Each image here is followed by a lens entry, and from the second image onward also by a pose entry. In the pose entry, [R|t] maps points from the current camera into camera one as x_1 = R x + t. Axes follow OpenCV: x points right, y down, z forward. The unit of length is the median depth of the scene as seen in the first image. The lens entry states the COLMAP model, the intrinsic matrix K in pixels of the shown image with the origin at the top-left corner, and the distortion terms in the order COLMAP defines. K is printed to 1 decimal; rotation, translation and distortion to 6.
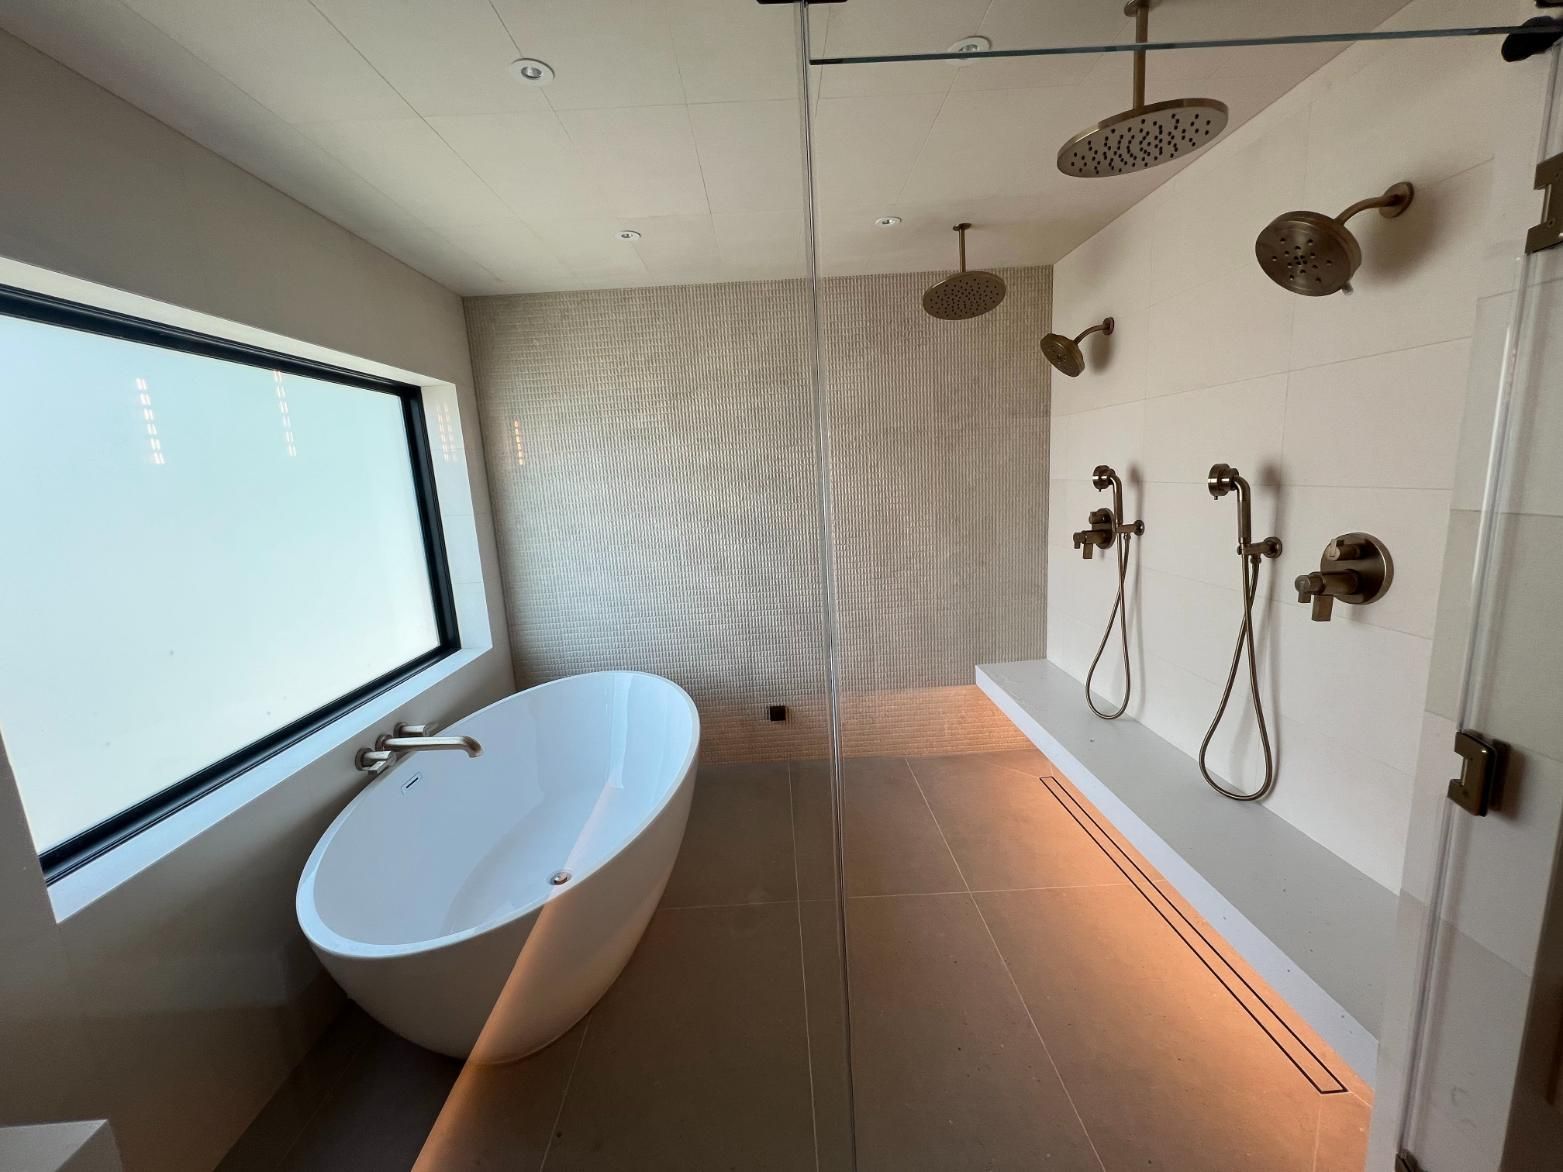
lens RADIAL K [[628.4, 0, 781.5], [0, 628.4, 586.0], [0, 0, 1]] dist [-0.001167, 0.009926]
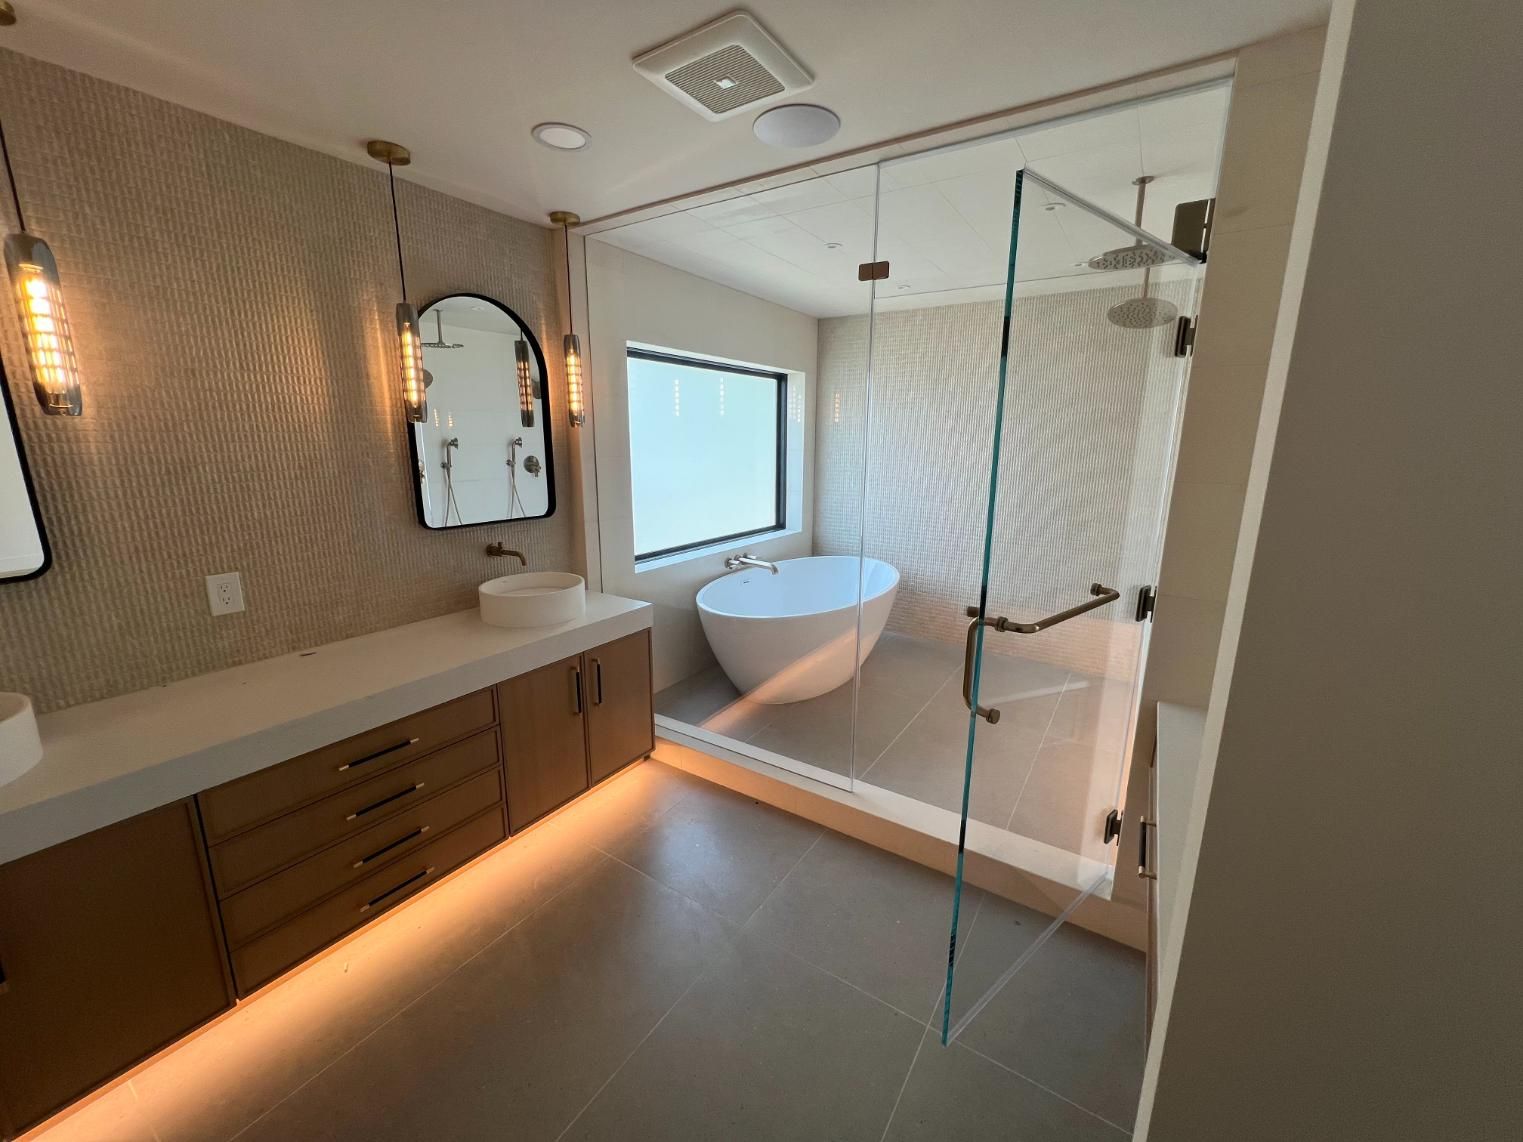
lens RADIAL K [[608.0, 0, 761.5], [0, 608.0, 571.0], [0, 0, 1]] dist [-0.001392, 0.000043]
pose [[0.824432, 0.181507, -0.536067, 0.409365], [-0.150943, 0.983387, 0.100827, 0.067989], [0.545462, -0.002210, 0.838133, -0.502832]]
